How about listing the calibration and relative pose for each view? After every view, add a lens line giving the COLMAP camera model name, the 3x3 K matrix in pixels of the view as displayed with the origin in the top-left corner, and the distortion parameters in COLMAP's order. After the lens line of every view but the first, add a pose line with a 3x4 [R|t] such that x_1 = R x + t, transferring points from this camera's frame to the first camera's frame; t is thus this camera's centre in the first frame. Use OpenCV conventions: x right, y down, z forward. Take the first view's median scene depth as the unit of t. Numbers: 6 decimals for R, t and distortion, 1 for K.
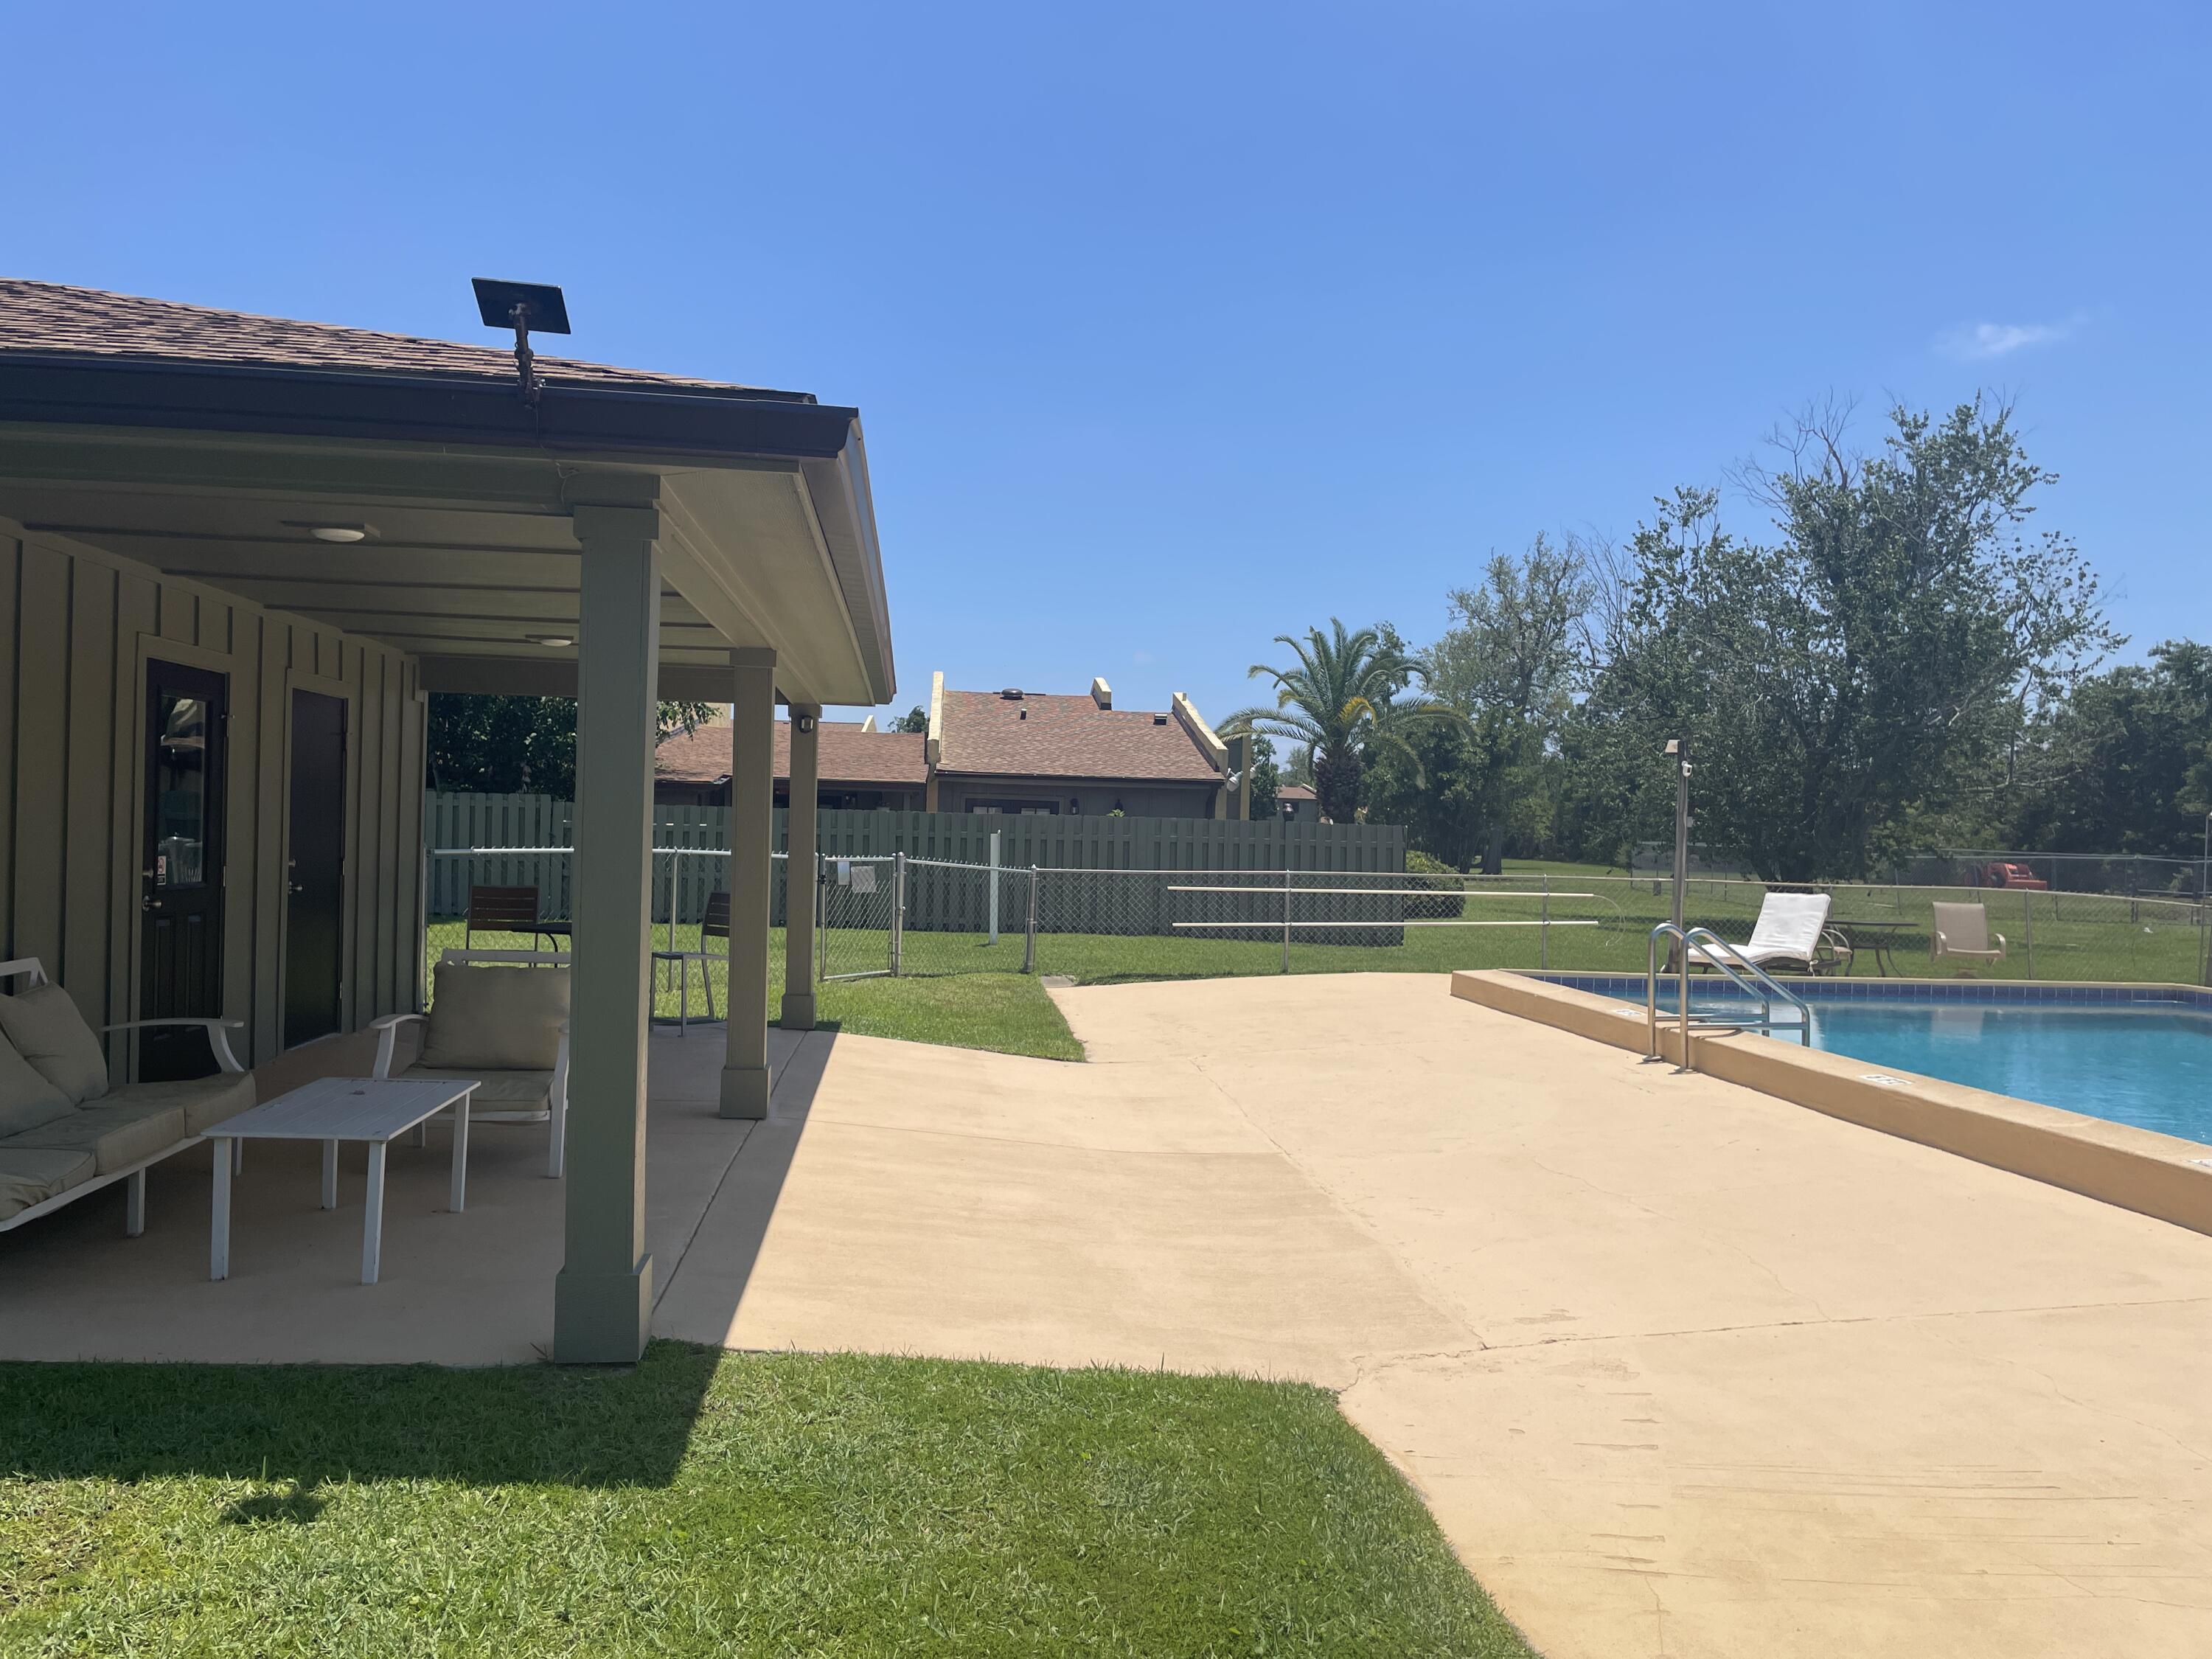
lens RADIAL K [[1662.6, 0, 1099.4], [0, 1662.6, 837.0], [0, 0, 1]] dist [0.093007, -0.132135]
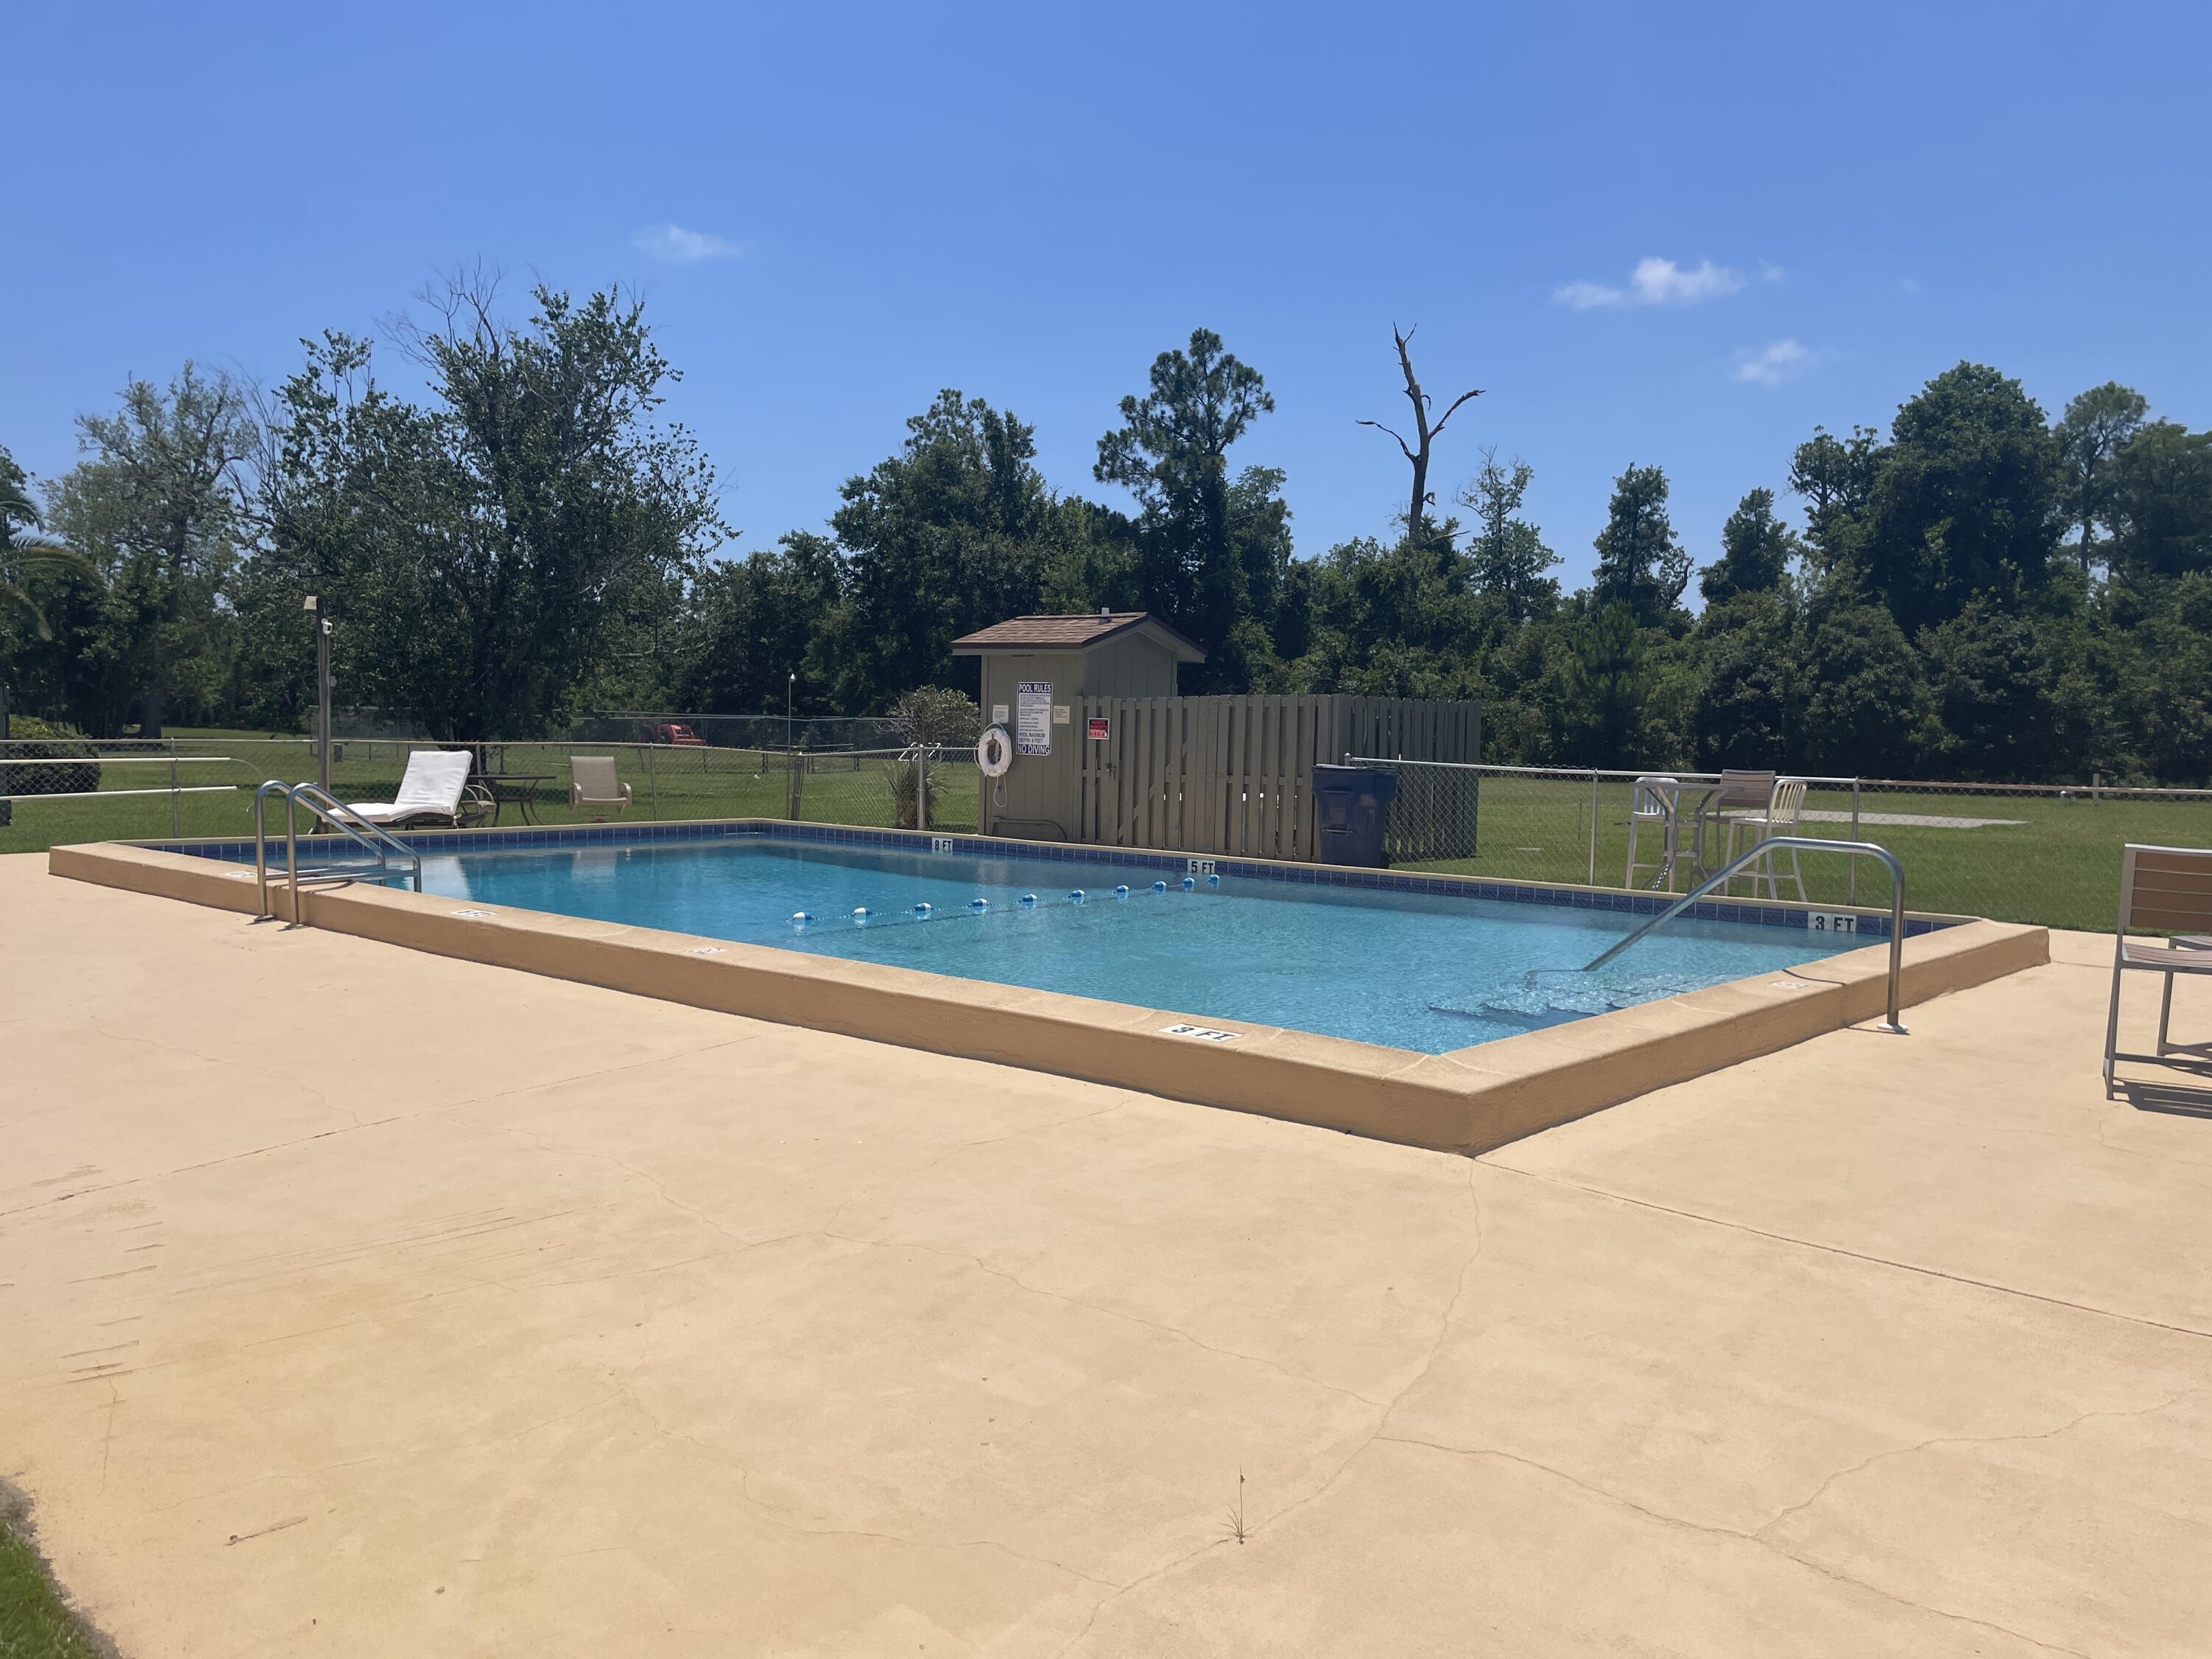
lens RADIAL K [[1662.6, 0, 1099.4], [0, 1662.6, 837.0], [0, 0, 1]] dist [0.093007, -0.132135]
pose [[0.741415, -0.060396, 0.668324, 0.011478], [0.006932, 0.996578, 0.082369, 0.002160], [-0.671011, -0.056437, 0.739296, -0.020627]]
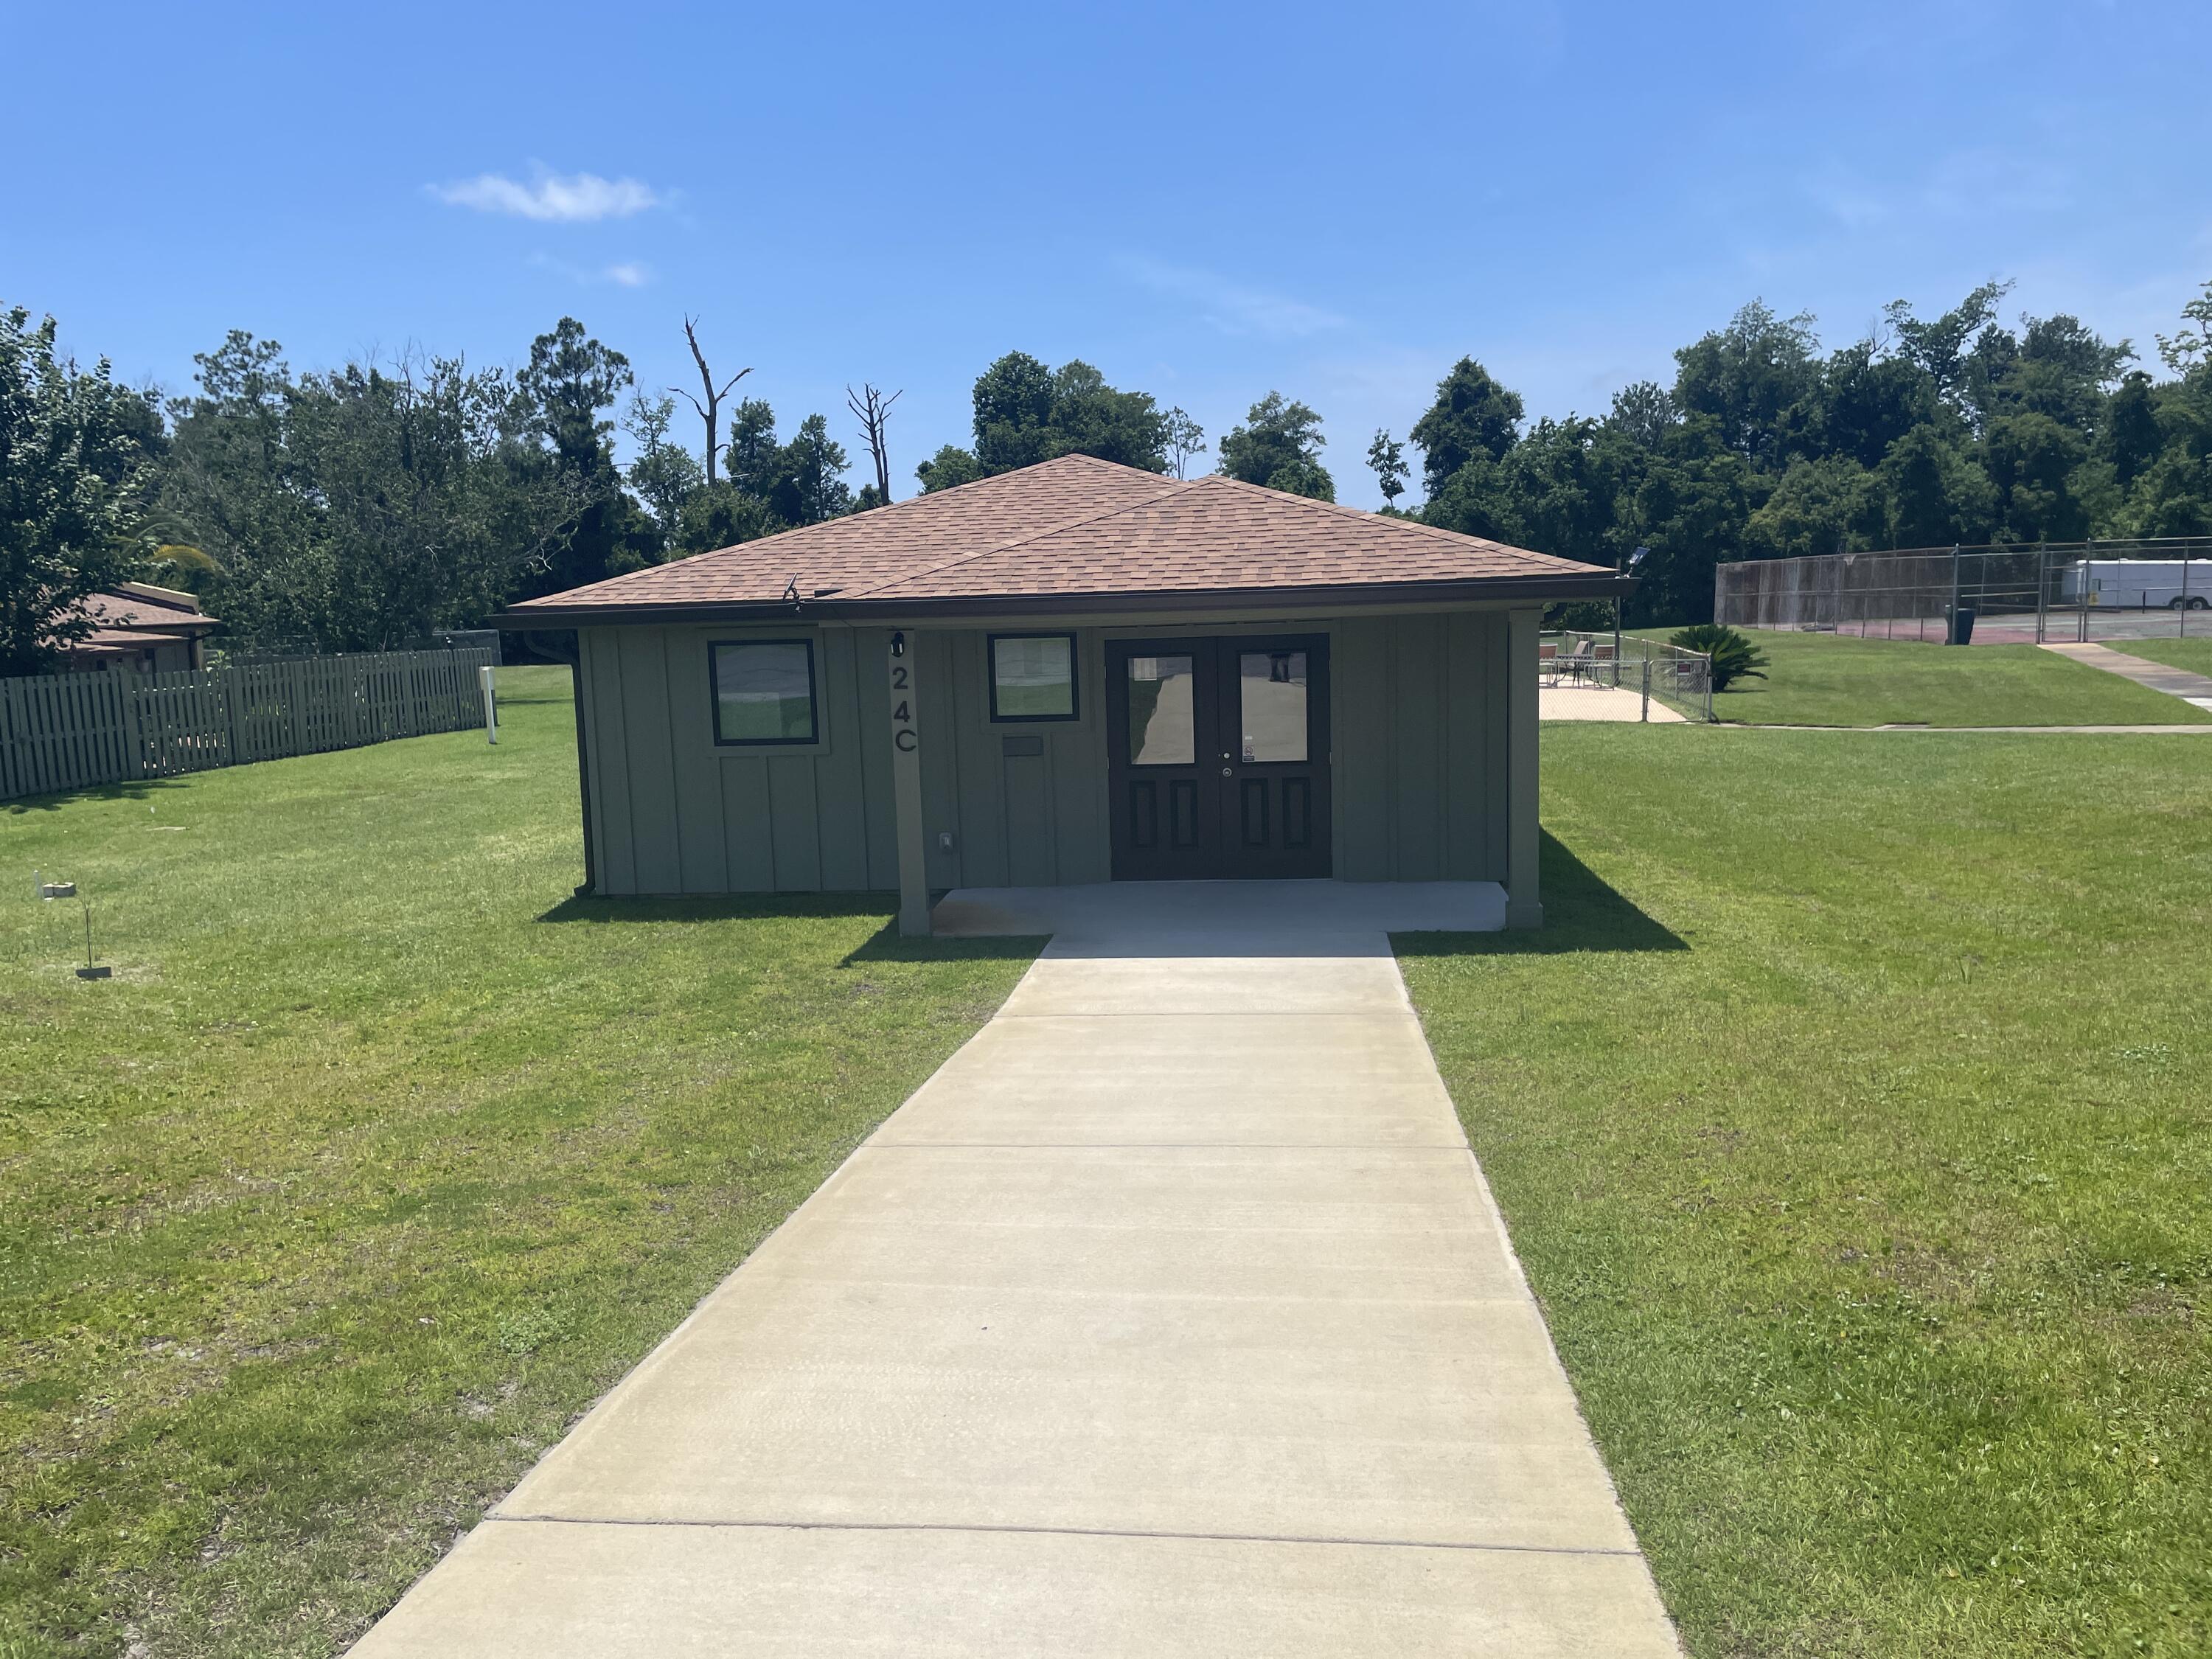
lens RADIAL K [[1656.5, 0, 1096.5], [0, 1656.5, 819.9], [0, 0, 1]] dist [0.103376, -0.149807]
pose [[0.197698, -0.168657, 0.965645, -0.971482], [0.045887, 0.985600, 0.162748, -0.060970], [-0.979188, 0.012136, 0.202590, 0.110916]]
